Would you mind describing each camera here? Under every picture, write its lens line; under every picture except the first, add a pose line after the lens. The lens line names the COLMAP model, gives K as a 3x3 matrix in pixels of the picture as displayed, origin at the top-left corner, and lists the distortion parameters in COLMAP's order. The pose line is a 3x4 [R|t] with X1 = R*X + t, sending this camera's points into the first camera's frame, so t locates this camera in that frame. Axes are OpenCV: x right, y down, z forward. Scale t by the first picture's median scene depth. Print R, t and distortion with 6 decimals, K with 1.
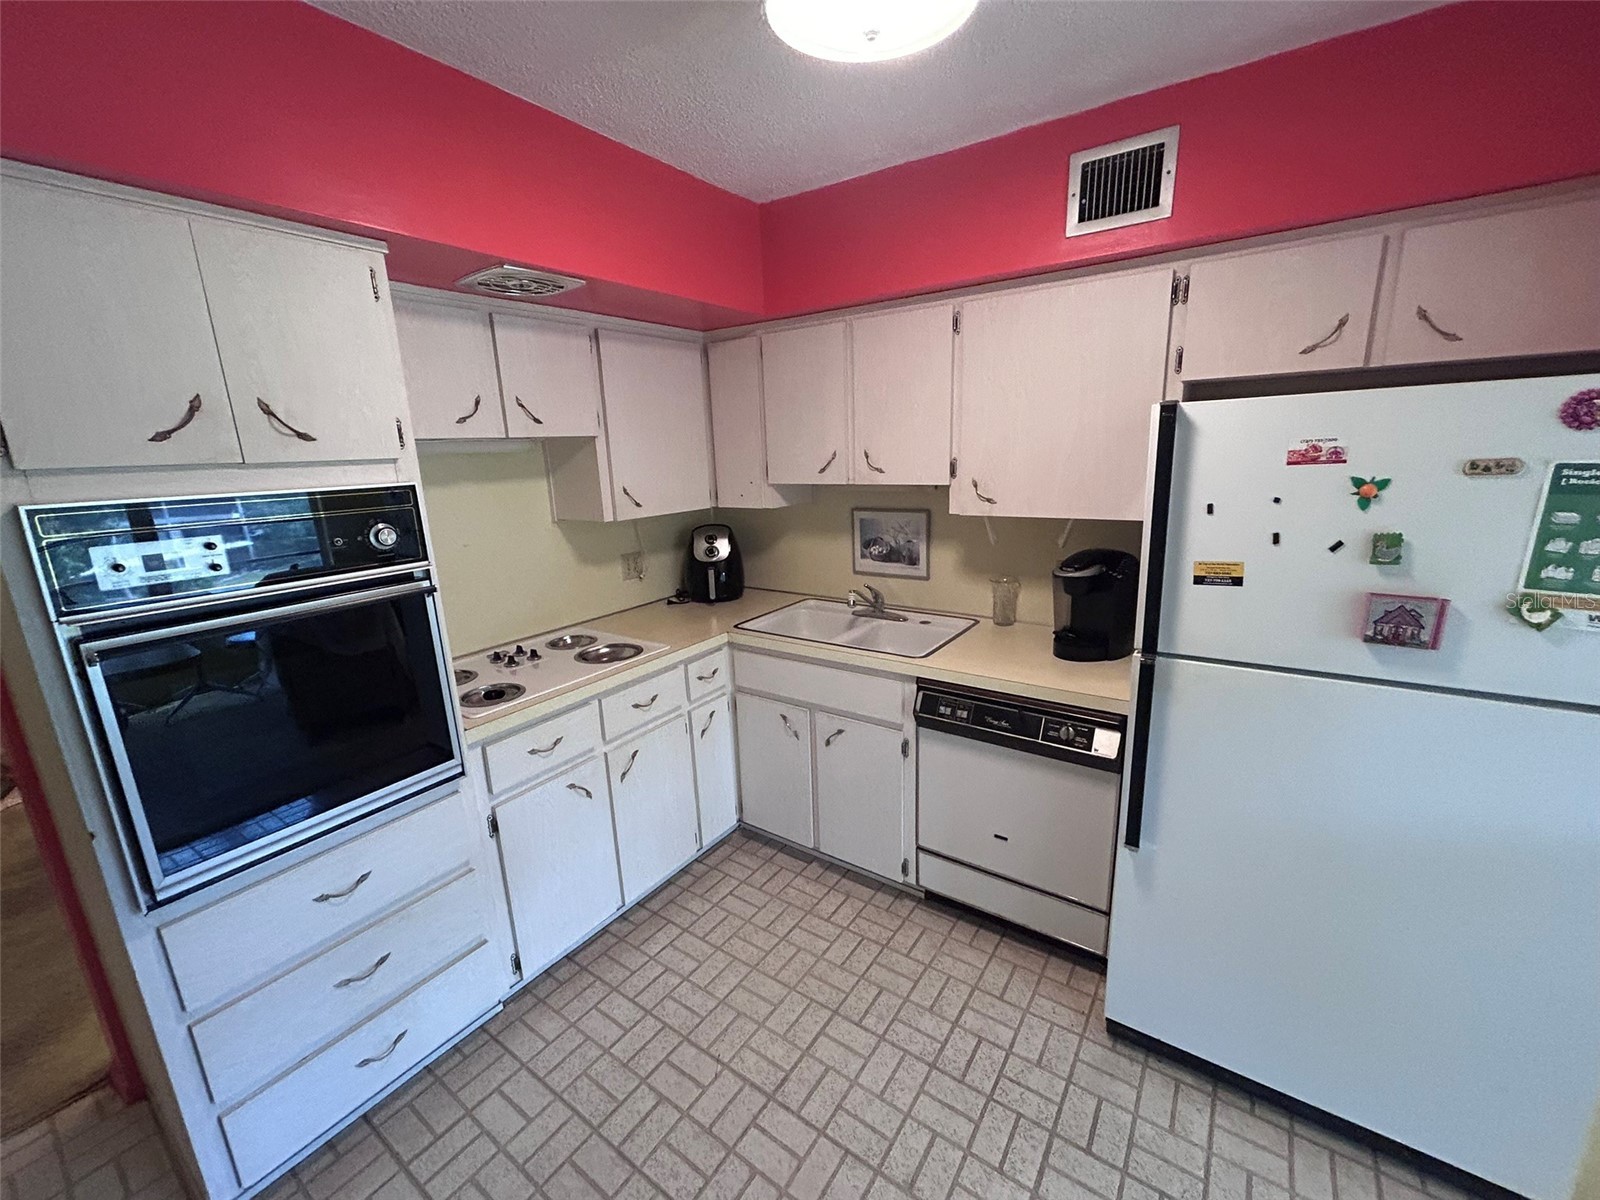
lens RADIAL K [[645.5, 0, 802.3], [0, 645.5, 597.8], [0, 0, 1]] dist [-0.002375, 0.001790]
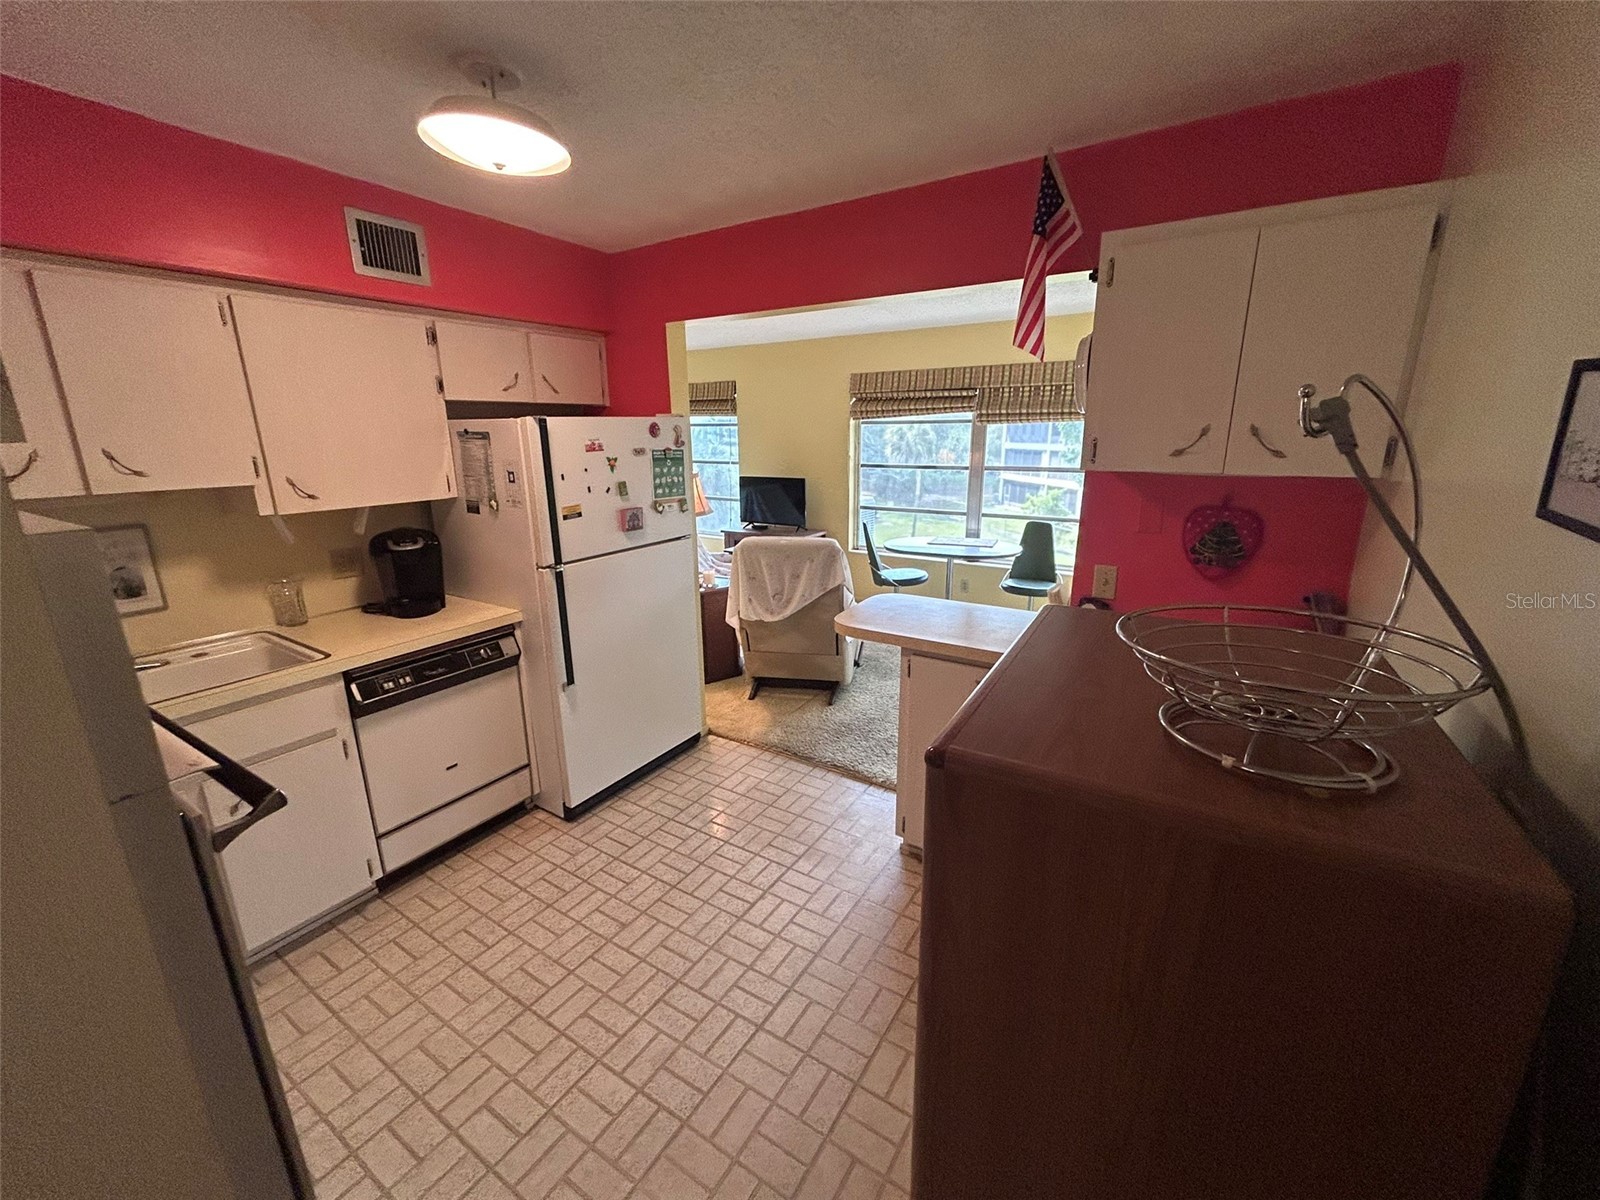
lens RADIAL K [[645.5, 0, 792.1], [0, 645.5, 598.7], [0, 0, 1]] dist [-0.002375, 0.001790]
pose [[-0.032259, -0.219740, 0.975025, -0.936646], [0.240748, 0.945101, 0.220962, -0.045939], [-0.970051, 0.241863, 0.022414, 0.316536]]
